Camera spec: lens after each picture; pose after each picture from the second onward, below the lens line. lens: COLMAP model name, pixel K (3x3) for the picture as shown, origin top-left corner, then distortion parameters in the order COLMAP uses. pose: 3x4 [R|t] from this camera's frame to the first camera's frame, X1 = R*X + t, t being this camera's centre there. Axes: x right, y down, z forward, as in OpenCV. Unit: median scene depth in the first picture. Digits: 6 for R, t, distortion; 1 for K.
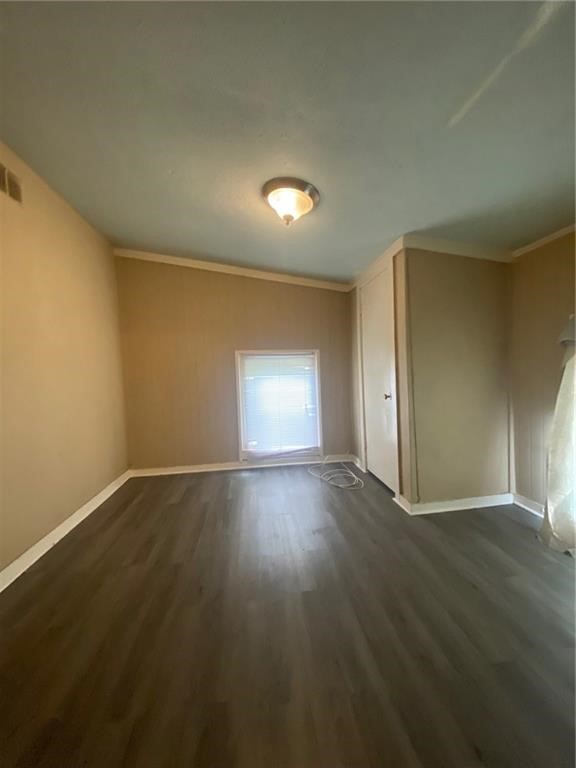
lens RADIAL K [[308.8, 0, 288.0], [0, 308.8, 384.0], [0, 0, 1]] dist [0.030259, -0.027958]
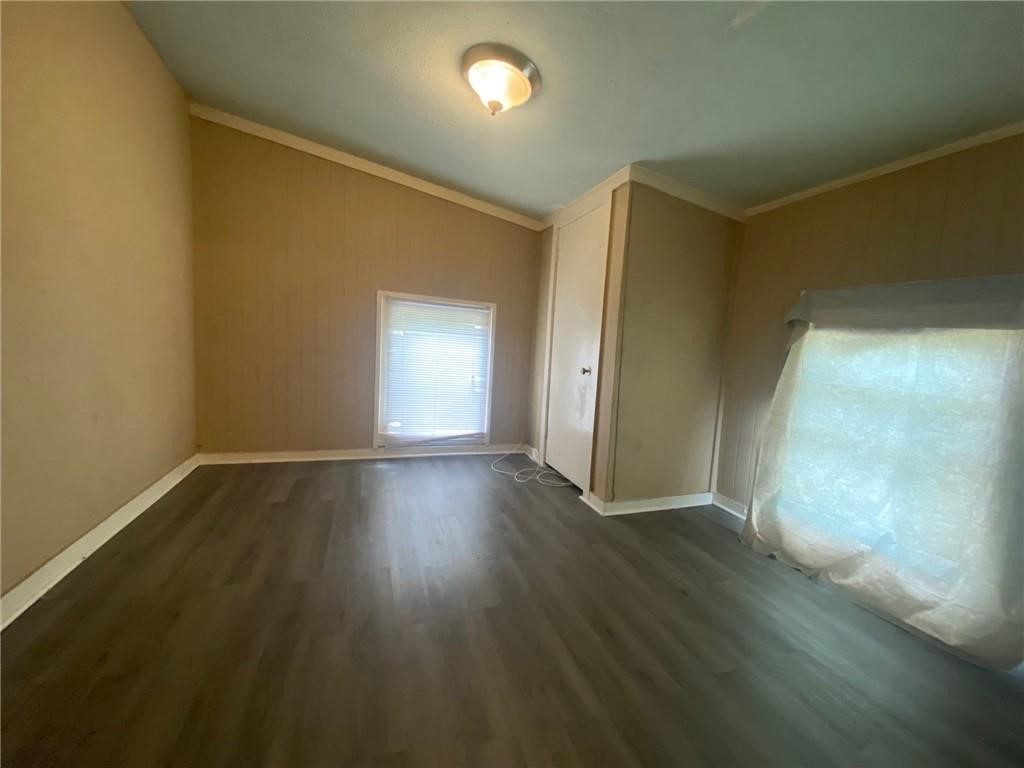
lens RADIAL K [[411.7, 0, 512.0], [0, 411.7, 384.0], [0, 0, 1]] dist [0.030259, -0.027958]
pose [[0.971246, 0.071796, 0.226994, -0.108067], [-0.085548, 0.995011, 0.051325, 0.039465], [-0.222177, -0.069268, 0.972543, 0.019414]]
